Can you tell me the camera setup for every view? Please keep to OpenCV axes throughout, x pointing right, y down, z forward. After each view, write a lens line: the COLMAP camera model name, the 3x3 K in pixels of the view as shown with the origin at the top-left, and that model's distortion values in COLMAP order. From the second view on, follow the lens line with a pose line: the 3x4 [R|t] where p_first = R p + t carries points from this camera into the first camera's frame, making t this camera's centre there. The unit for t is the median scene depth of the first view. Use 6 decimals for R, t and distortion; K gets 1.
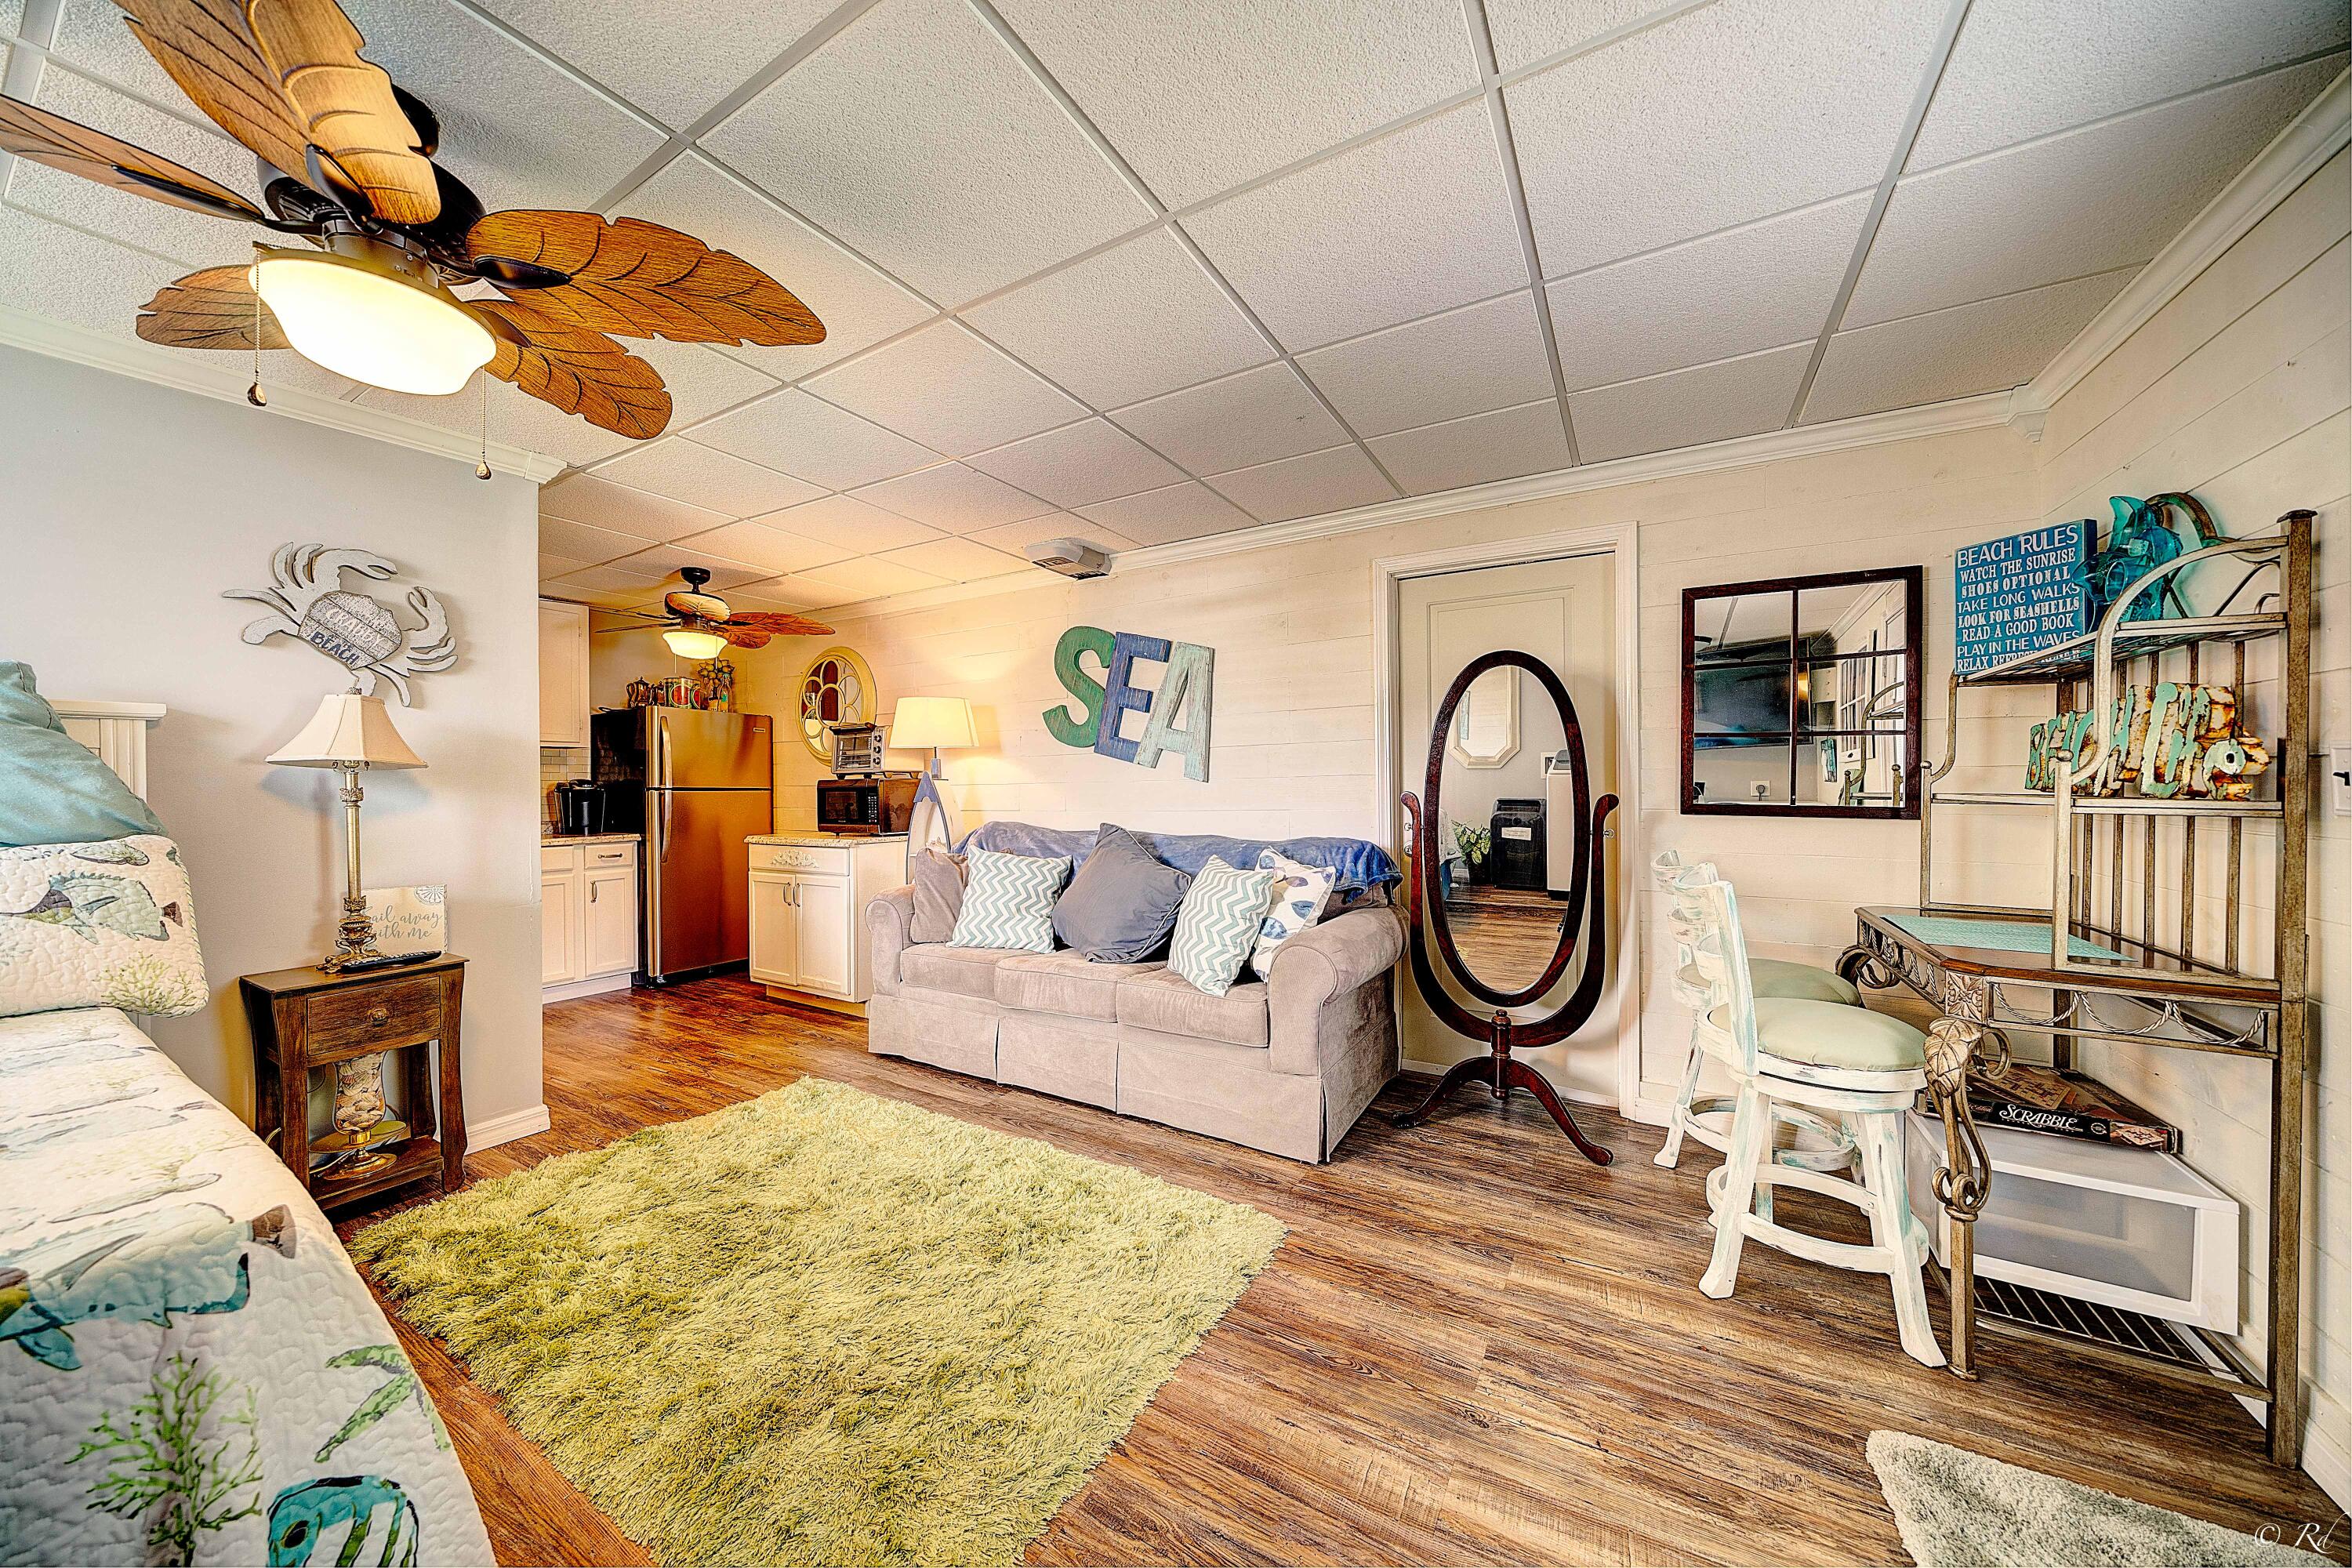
lens RADIAL K [[797.5, 0, 1163.9], [0, 797.5, 780.0], [0, 0, 1]] dist [-0.000397, 0.000001]
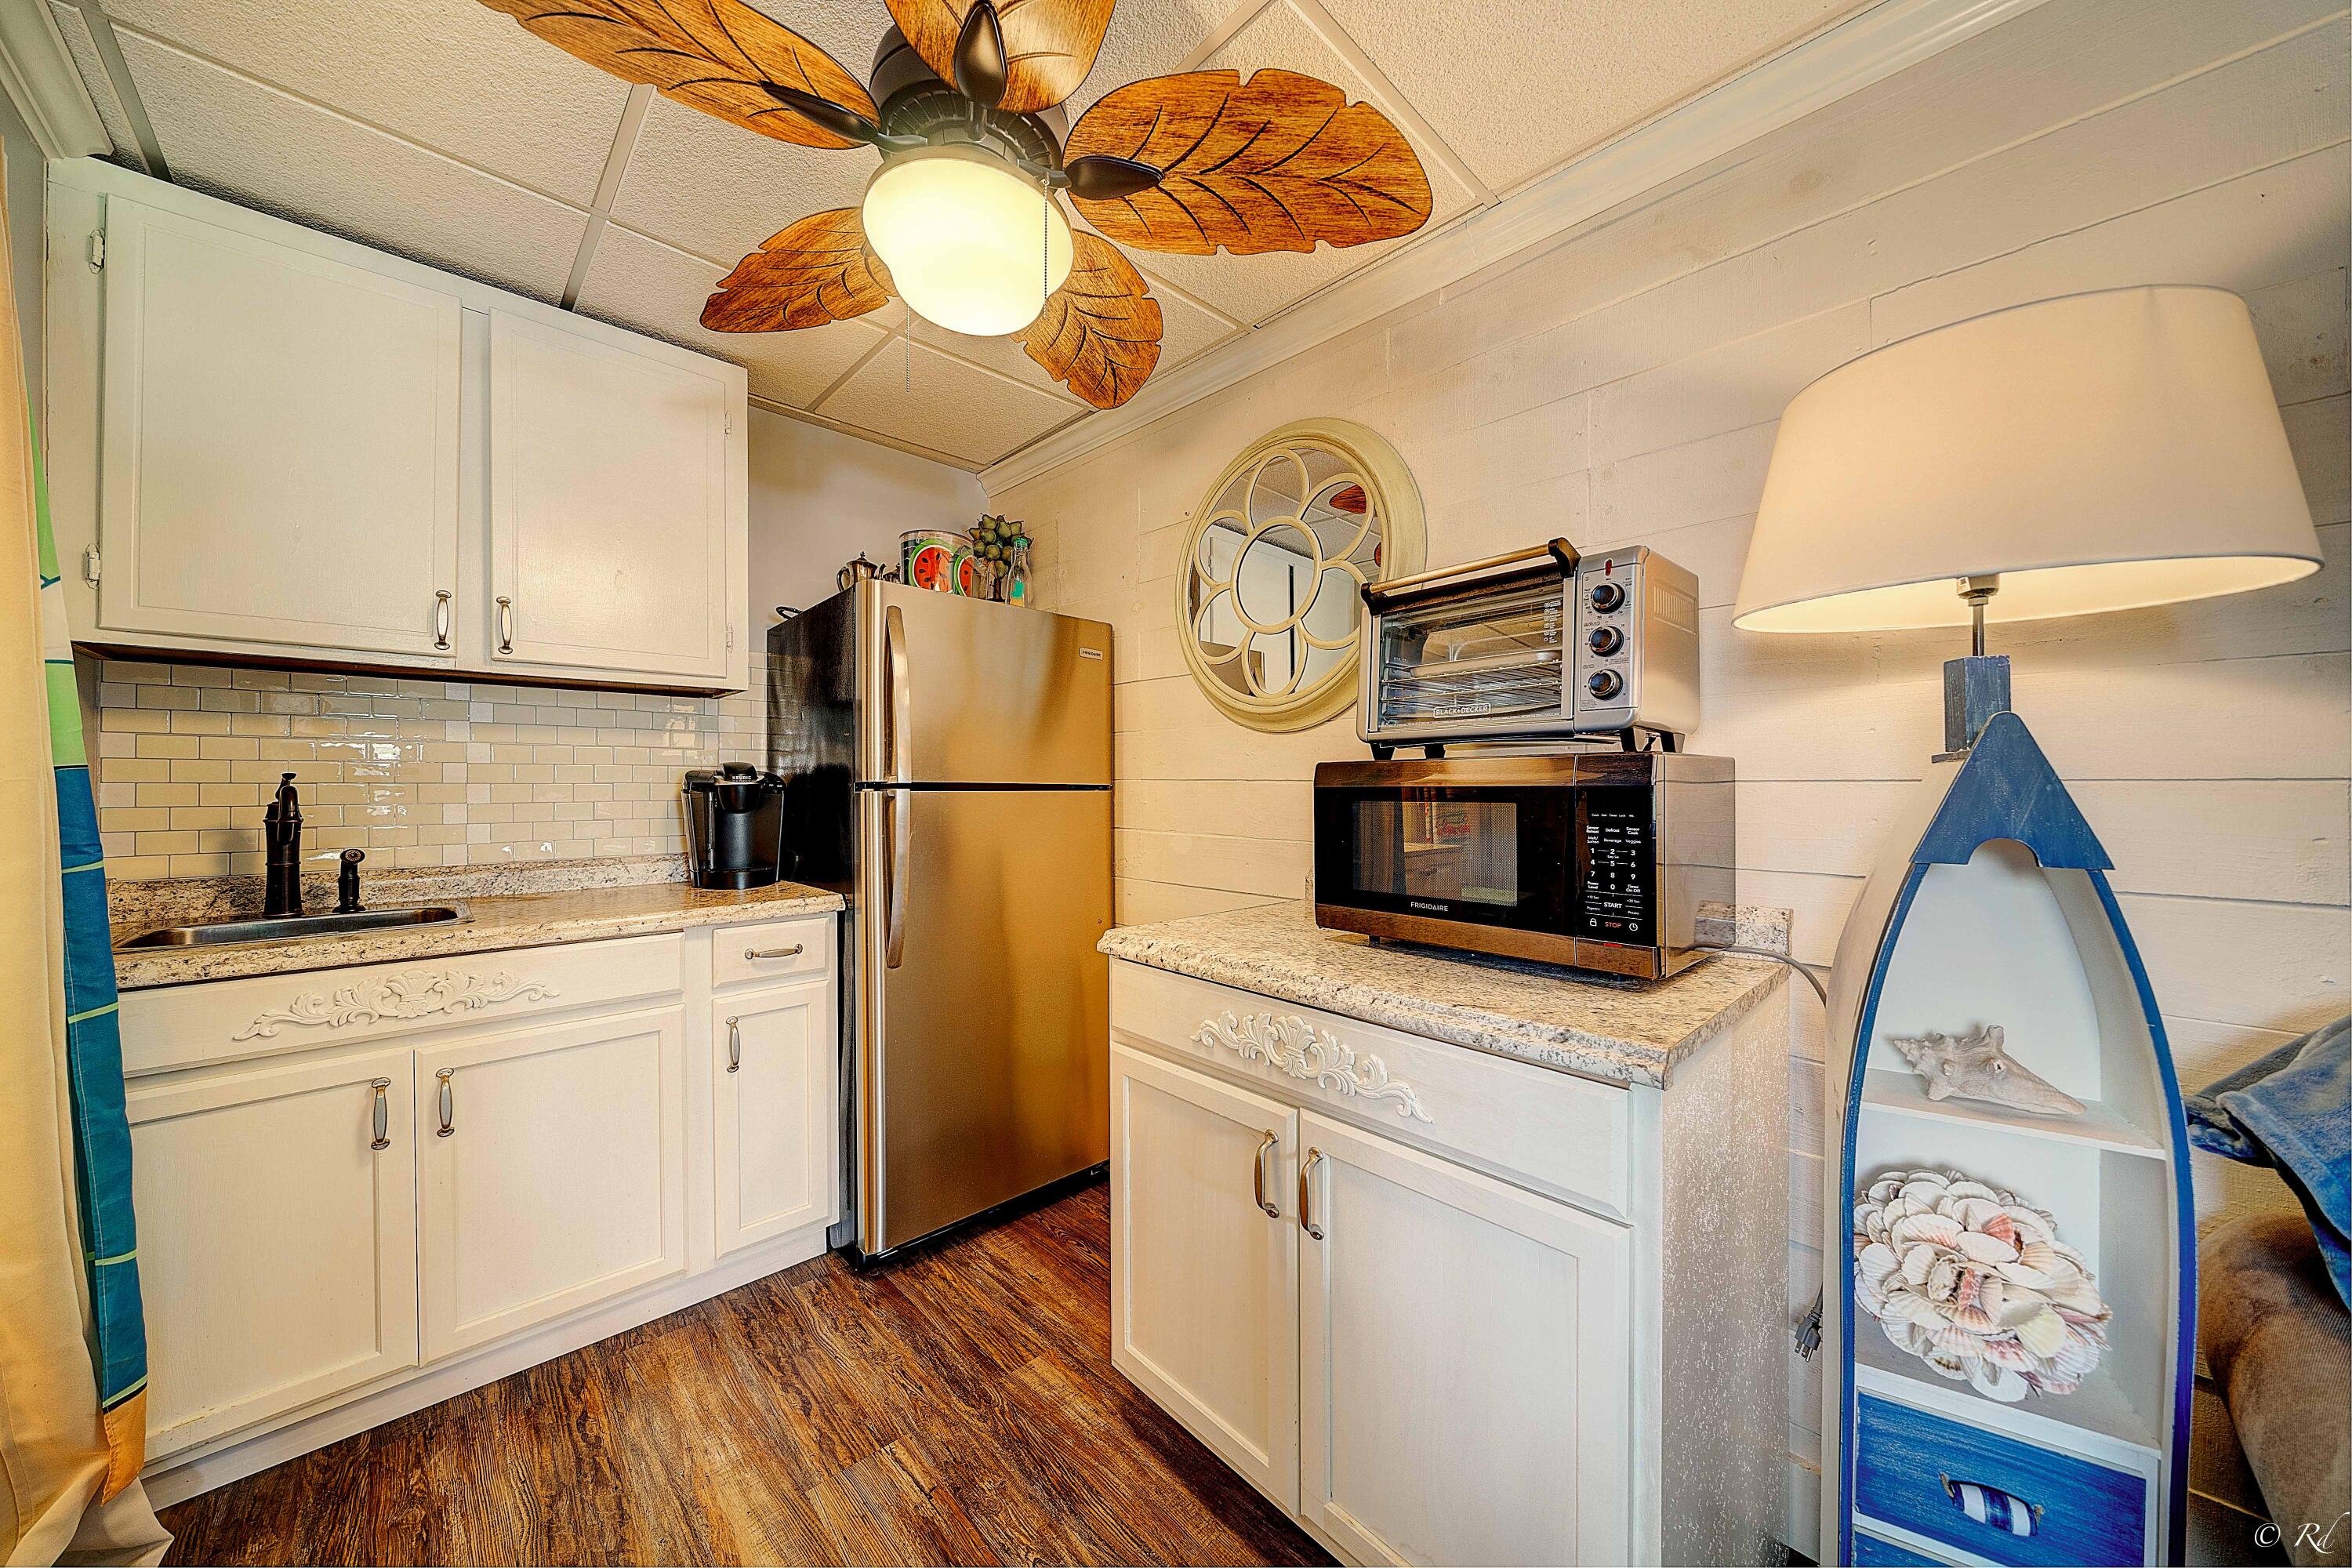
lens RADIAL K [[797.5, 0, 1182.5], [0, 797.5, 783.1], [0, 0, 1]] dist [-0.000397, 0.000001]
pose [[0.966515, 0.007001, -0.256514, -0.376273], [-0.003142, 0.999876, 0.015452, 0.003083], [0.256590, -0.014128, 0.966417, 0.638032]]
